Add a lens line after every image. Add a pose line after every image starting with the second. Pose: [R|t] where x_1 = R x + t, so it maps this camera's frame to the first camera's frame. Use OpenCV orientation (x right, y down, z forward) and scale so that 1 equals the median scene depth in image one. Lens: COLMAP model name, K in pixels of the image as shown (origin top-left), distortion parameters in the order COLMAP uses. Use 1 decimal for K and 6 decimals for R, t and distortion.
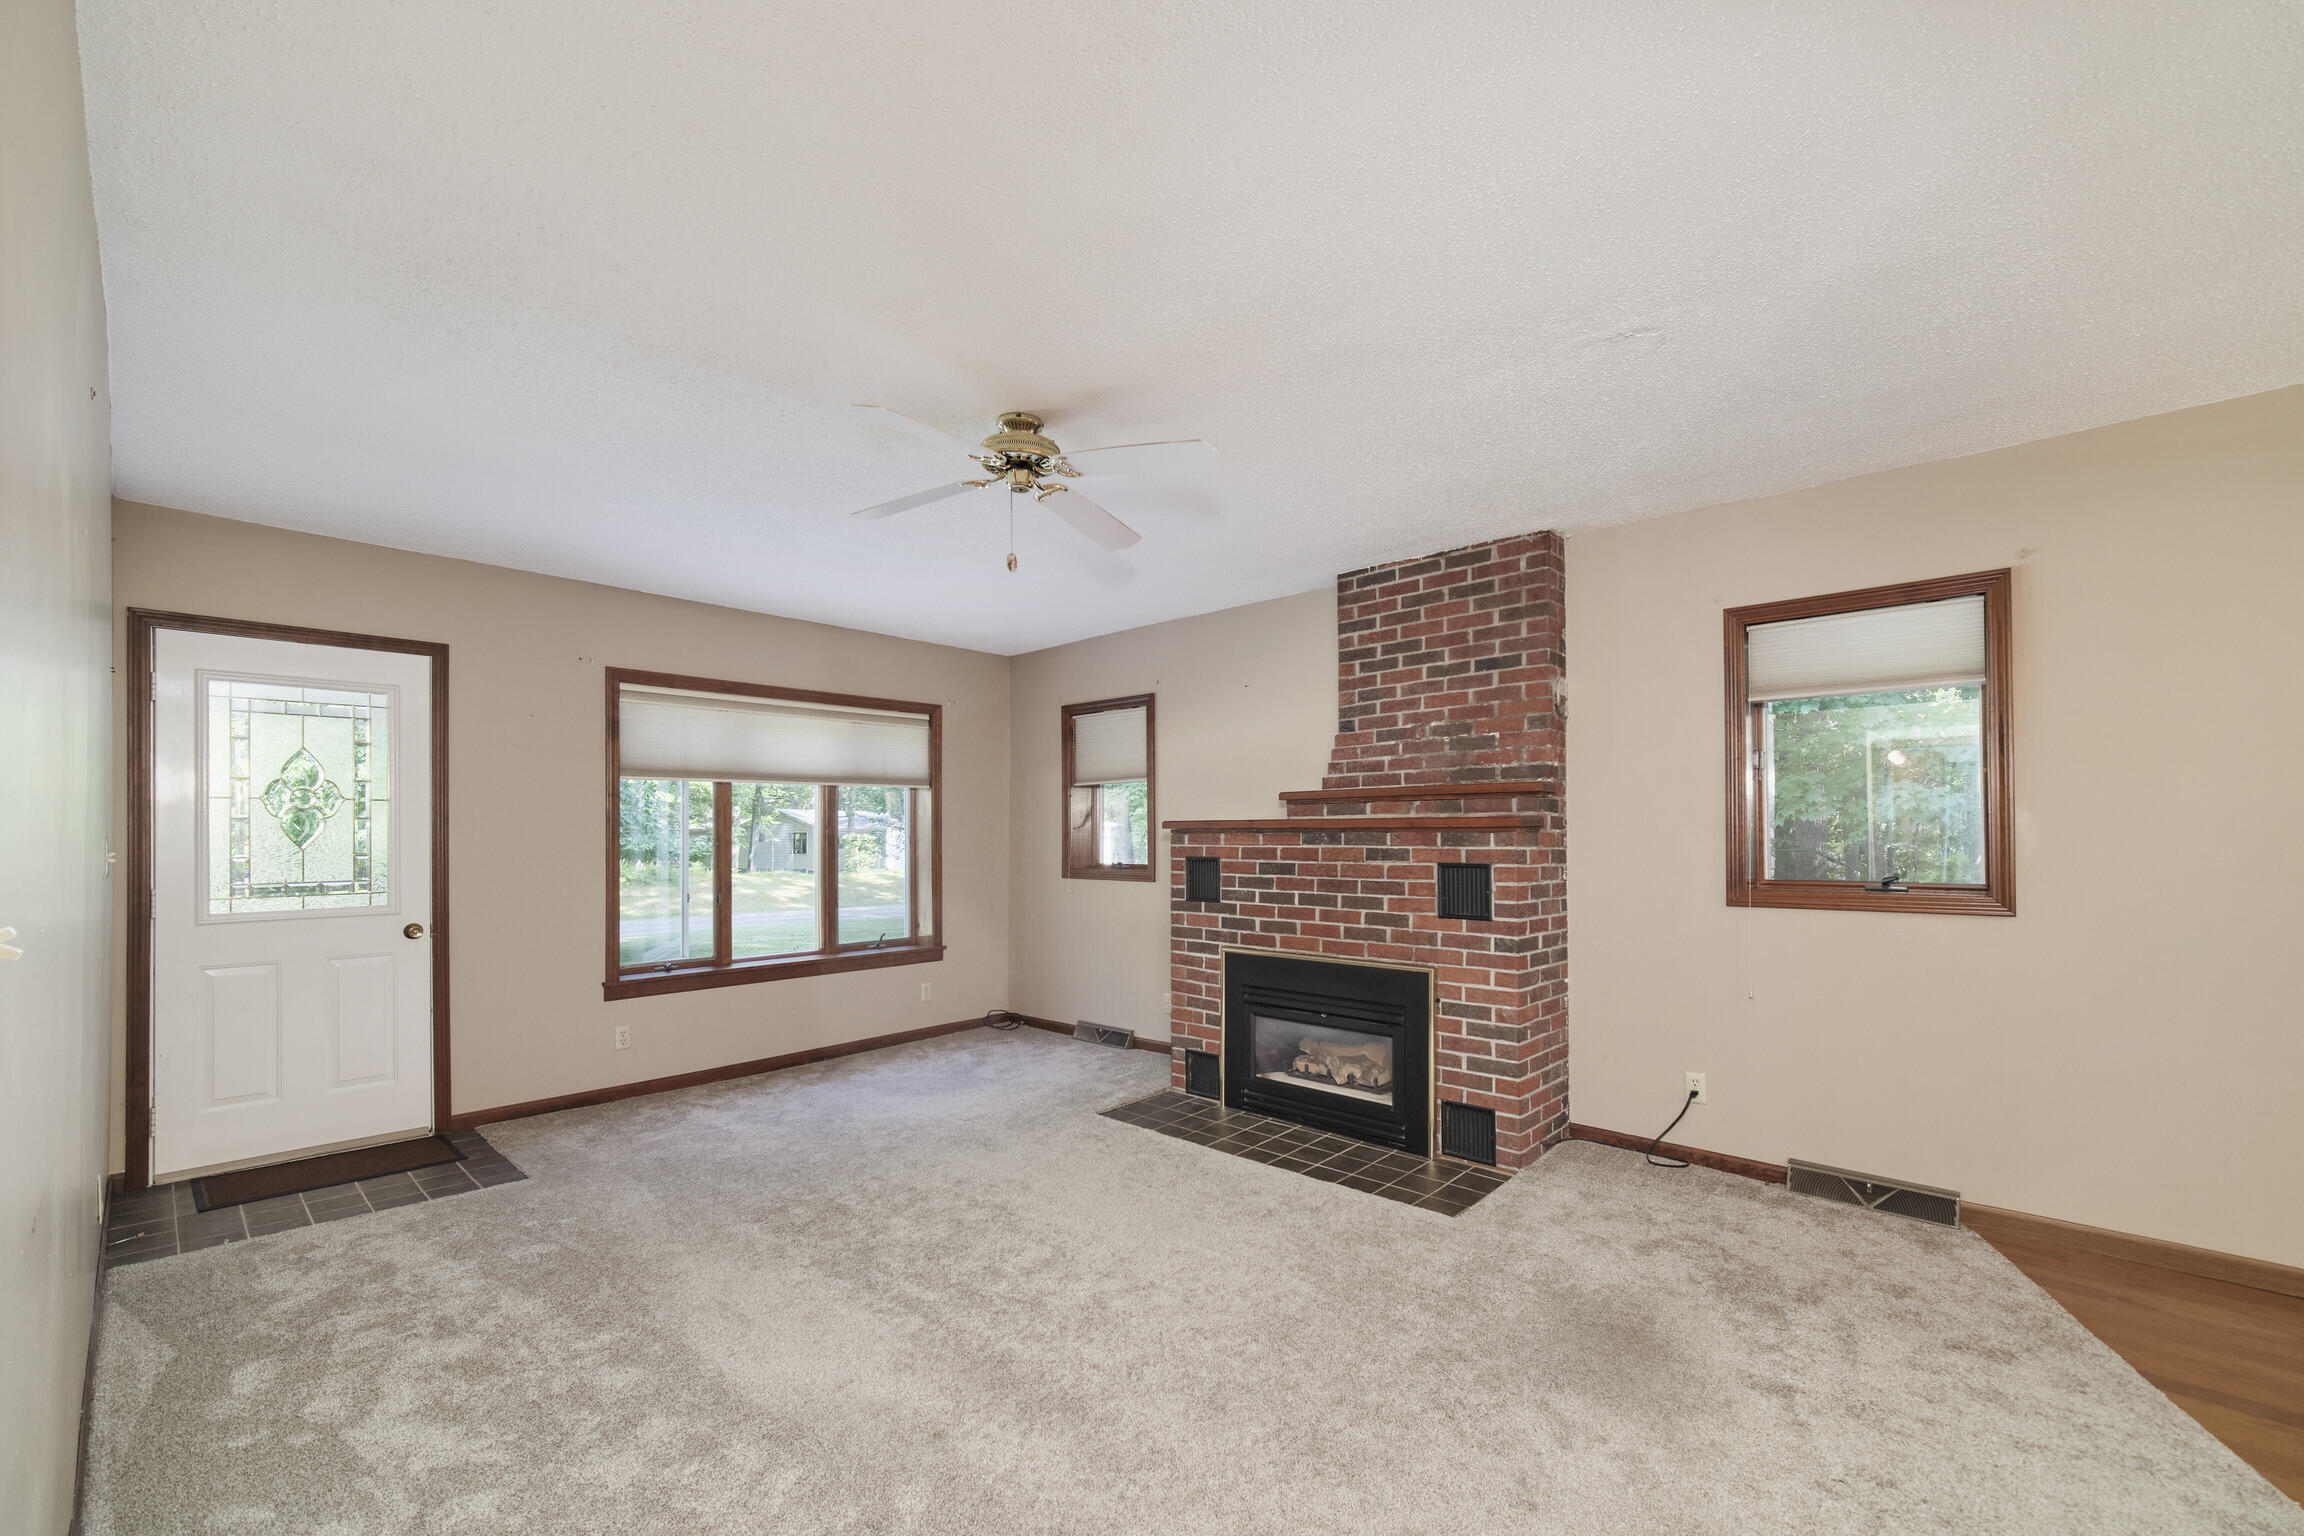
lens RADIAL K [[921.0, 0, 1170.7], [0, 921.0, 824.5], [0, 0, 1]] dist [-0.008149, 0.002090]
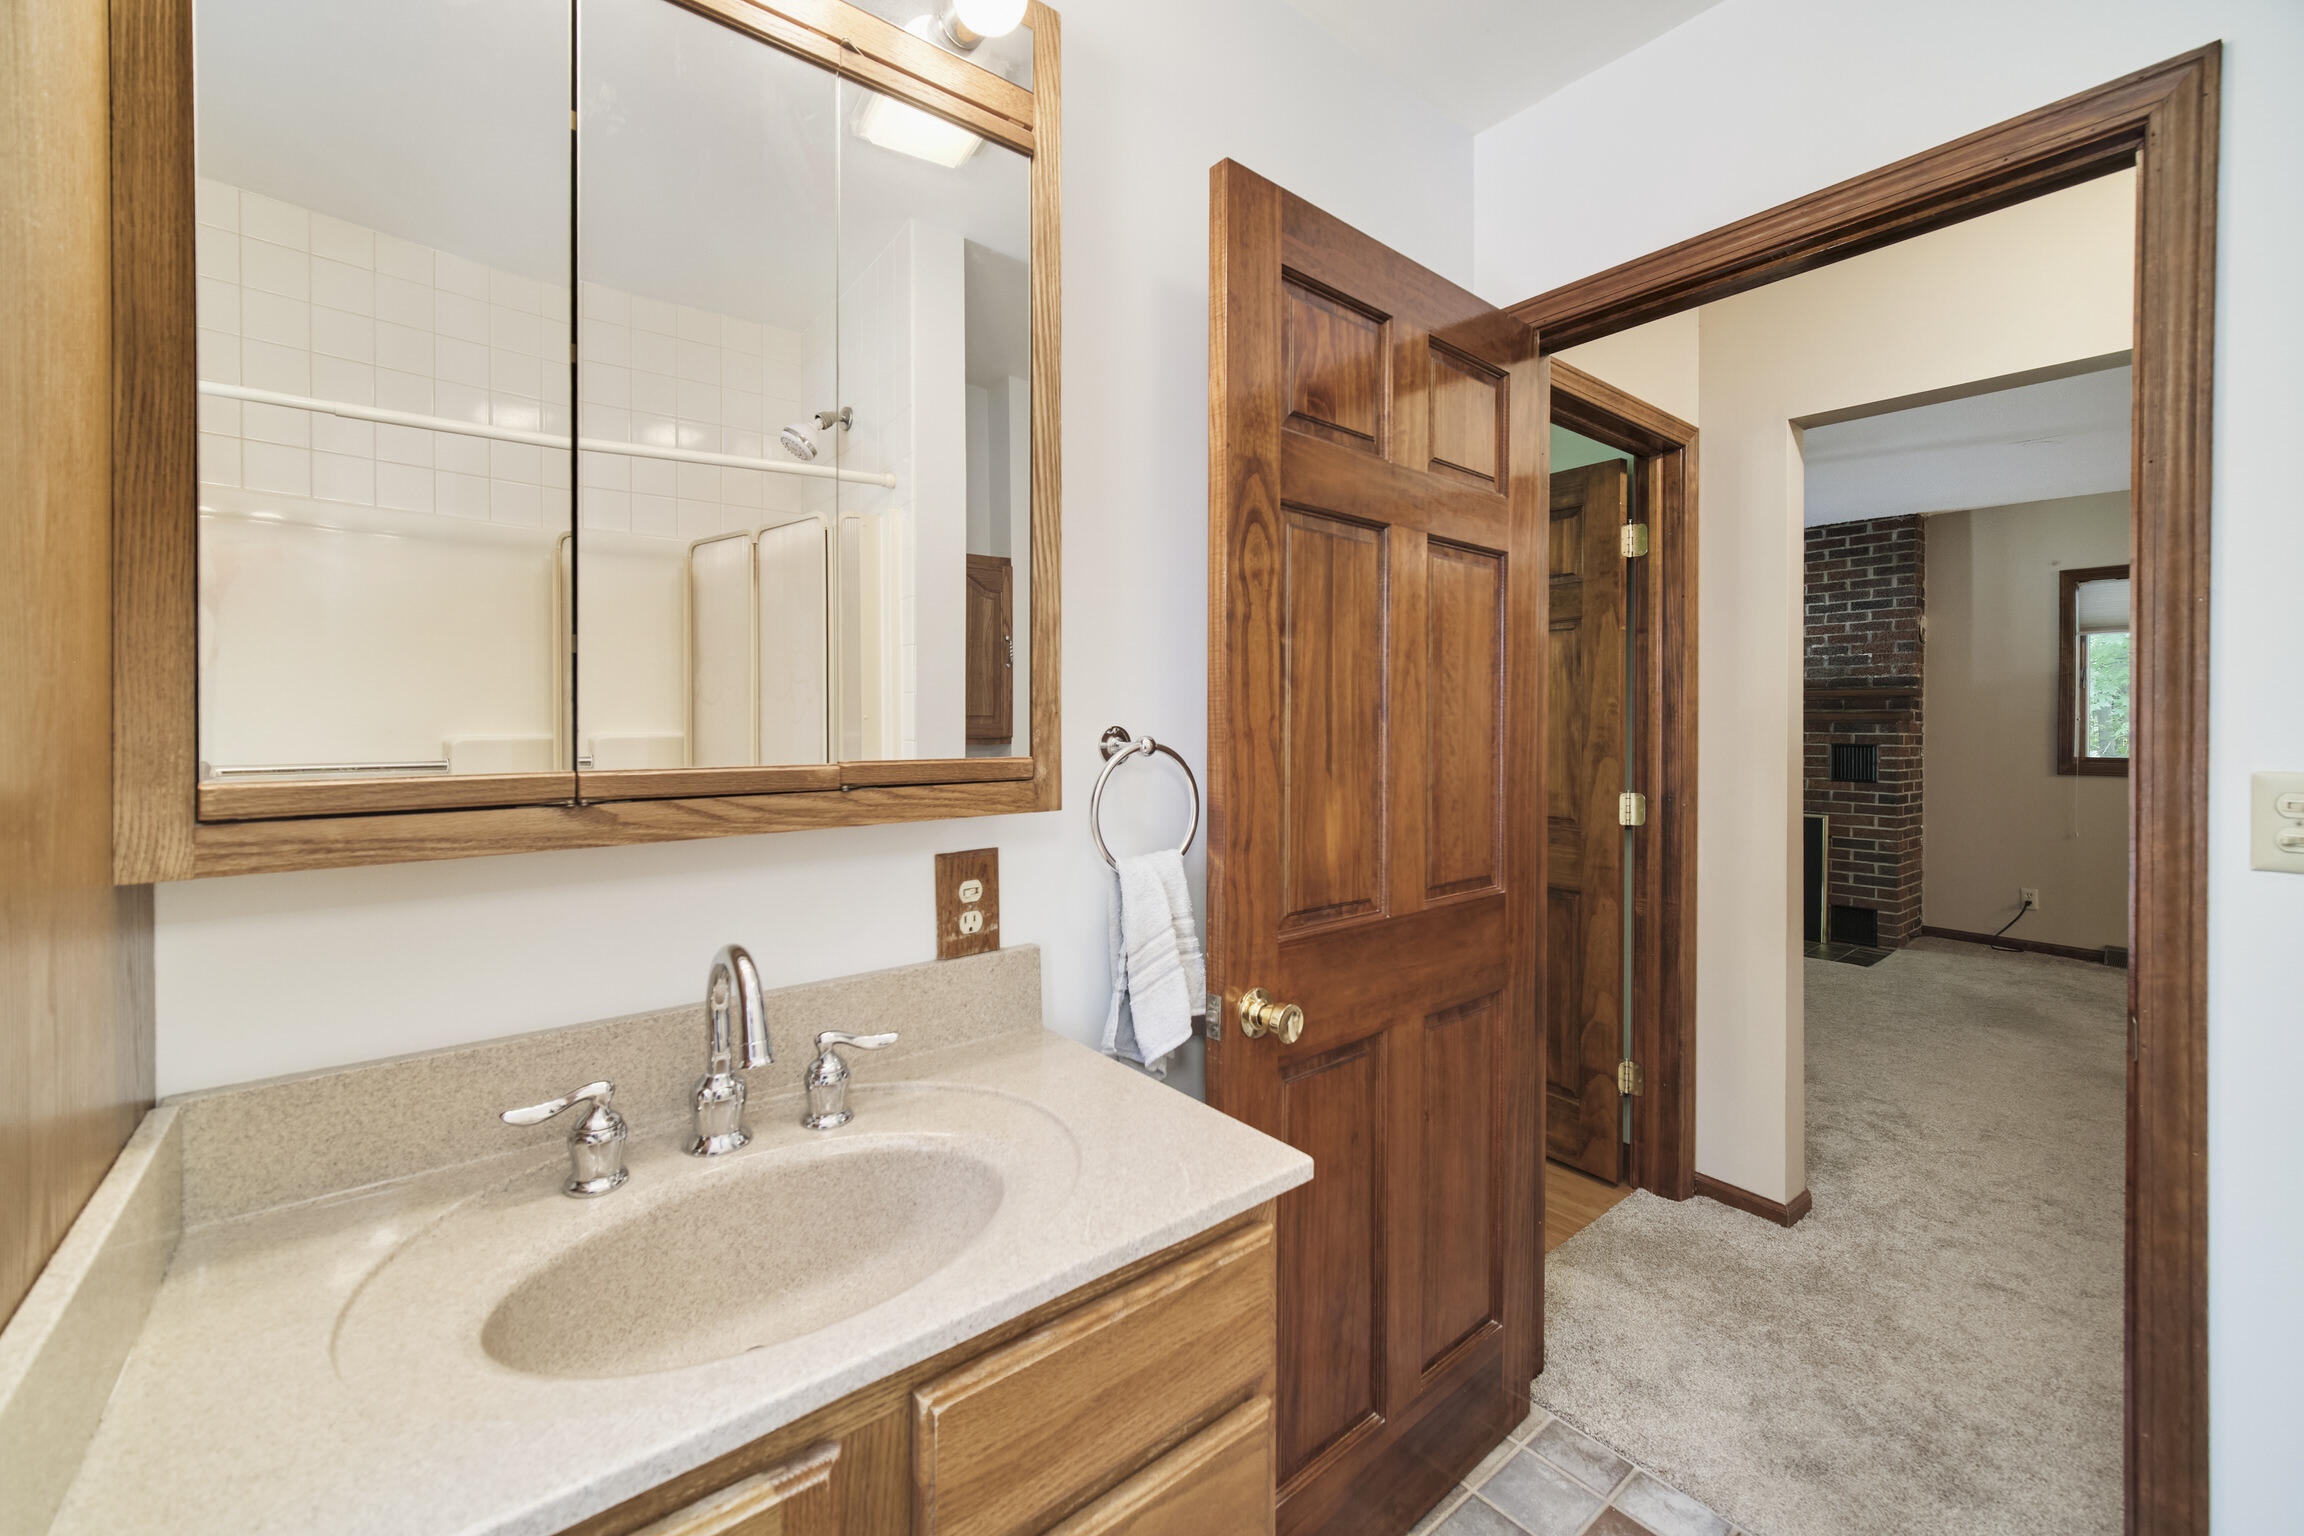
lens RADIAL K [[921.0, 0, 1162.3], [0, 921.0, 726.2], [0, 0, 1]] dist [-0.008149, 0.002090]
pose [[0.988766, 0.005294, -0.149378, -0.518245], [-0.002282, 0.999791, 0.020326, -0.012893], [0.149454, -0.019756, 0.988571, -0.576767]]
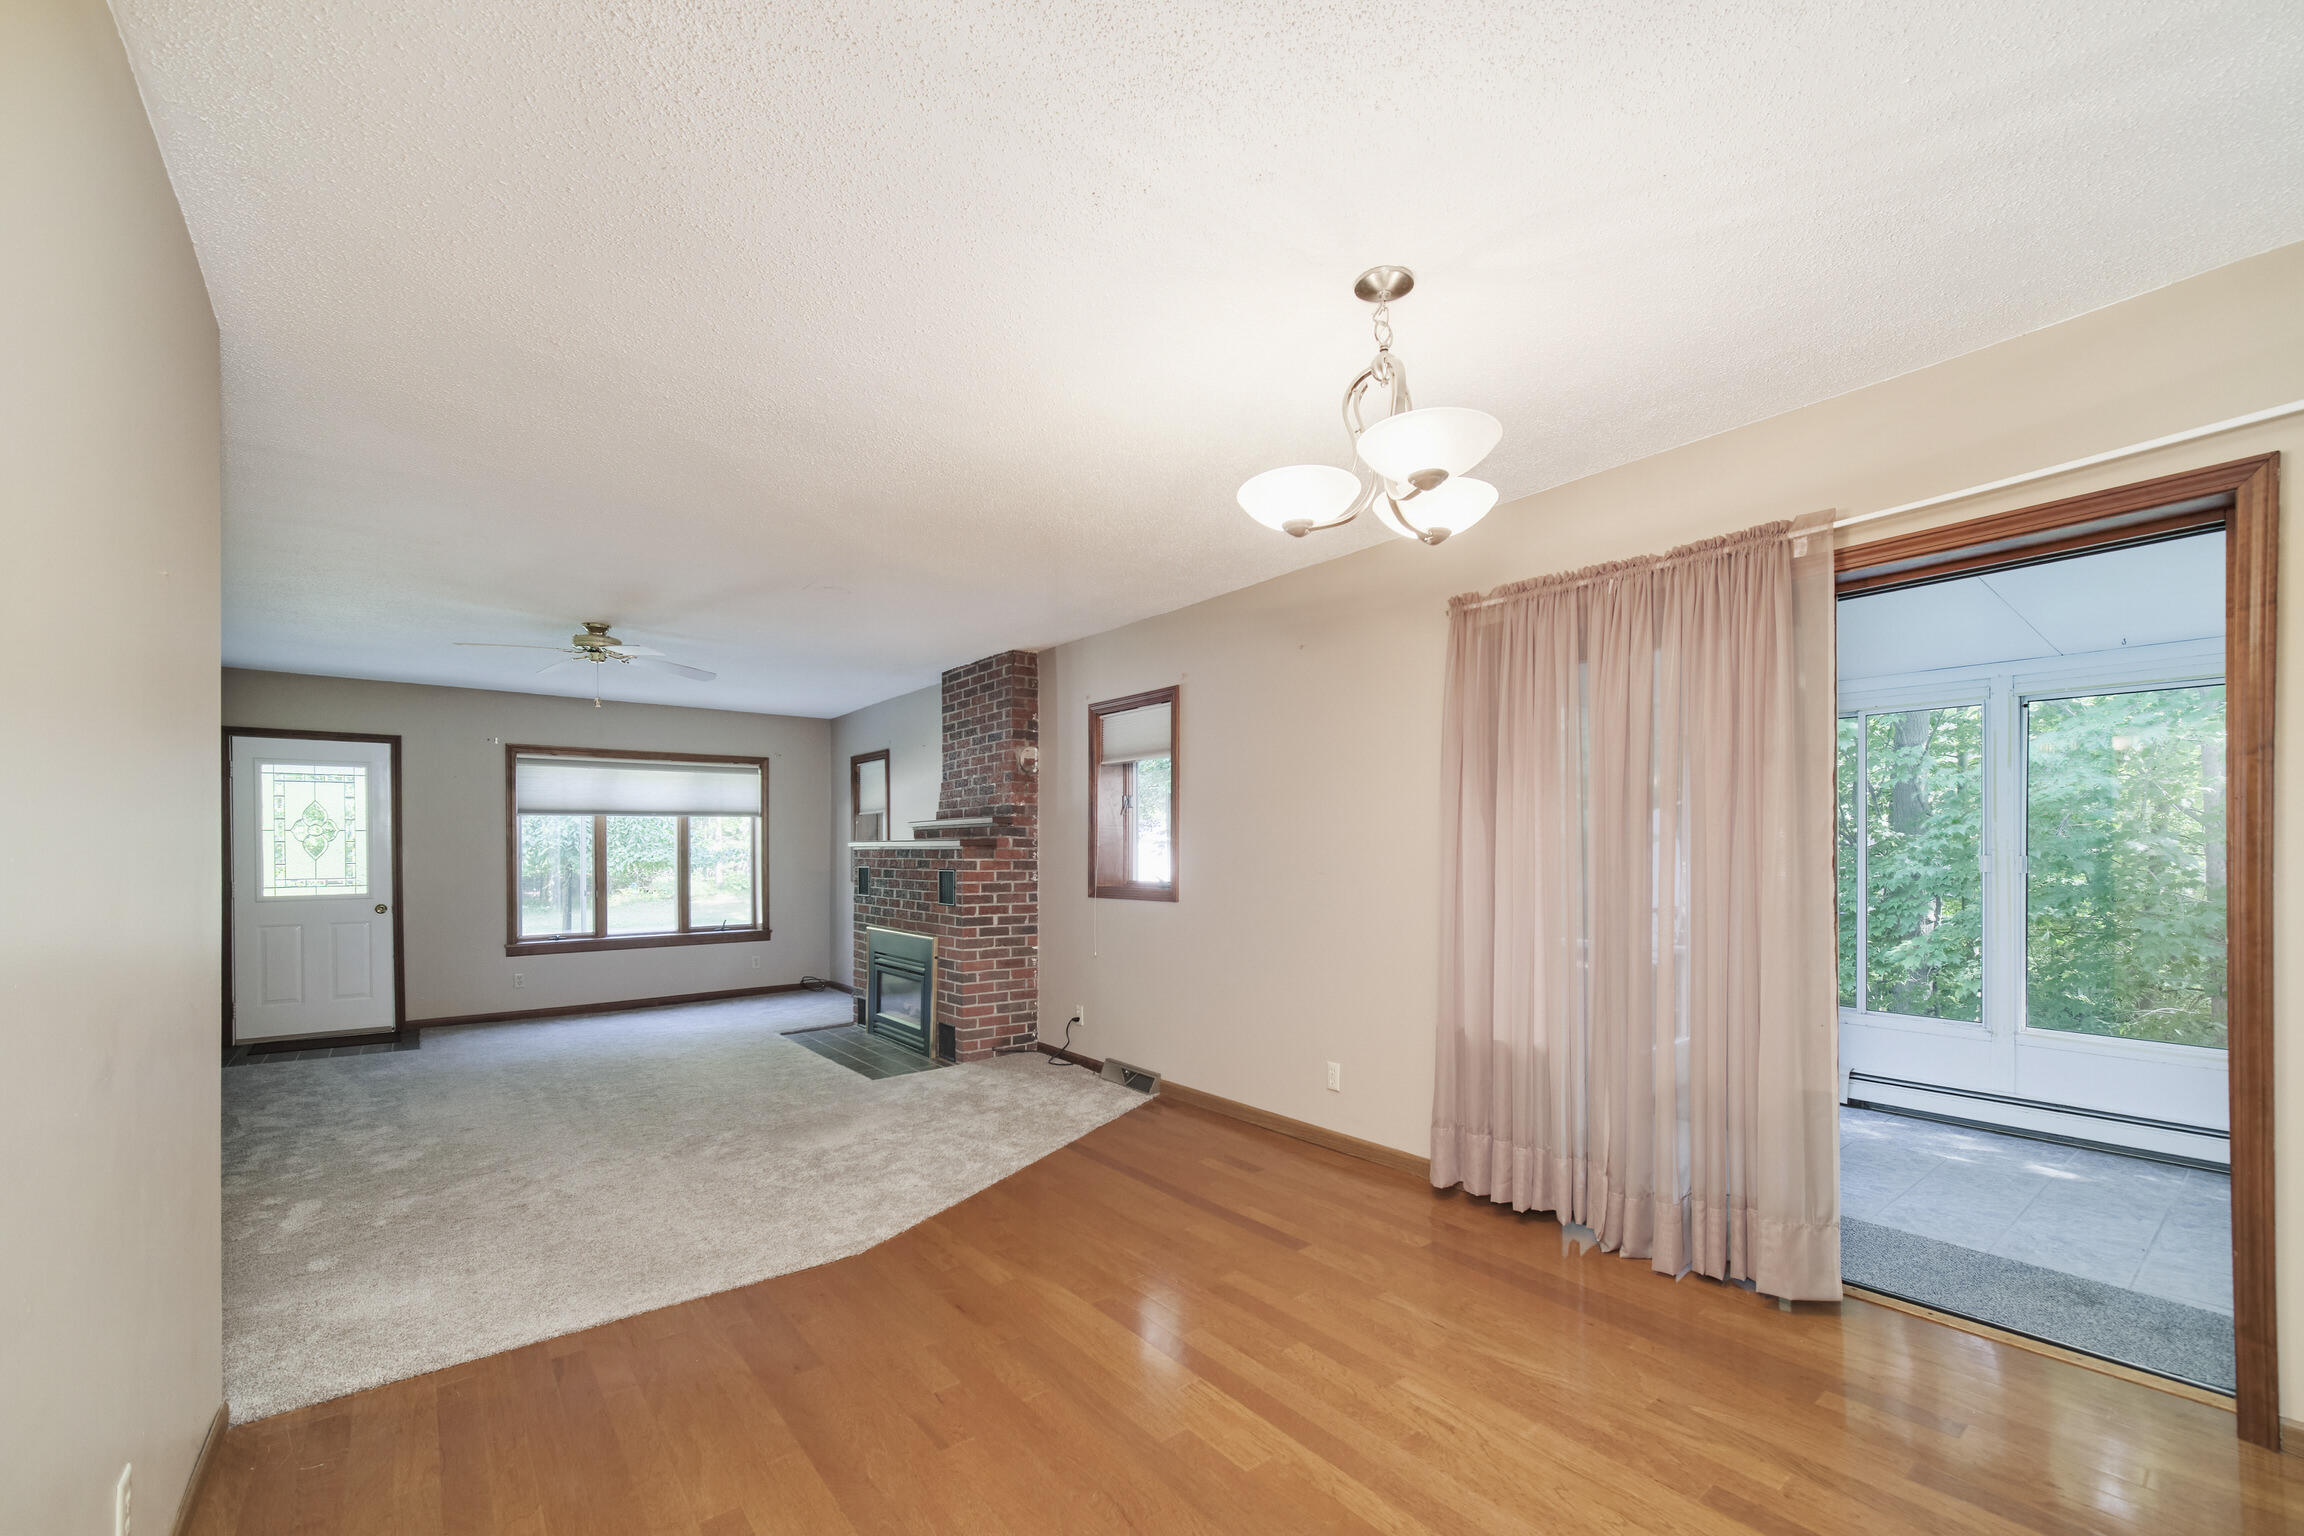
lens RADIAL K [[921.0, 0, 1158.8], [0, 921.0, 856.1], [0, 0, 1]] dist [-0.008149, 0.002090]
pose [[0.989187, 0.000256, -0.146663, 0.838691], [0.002134, 0.999868, 0.016133, -0.004369], [0.146647, -0.016271, 0.989055, -0.452821]]
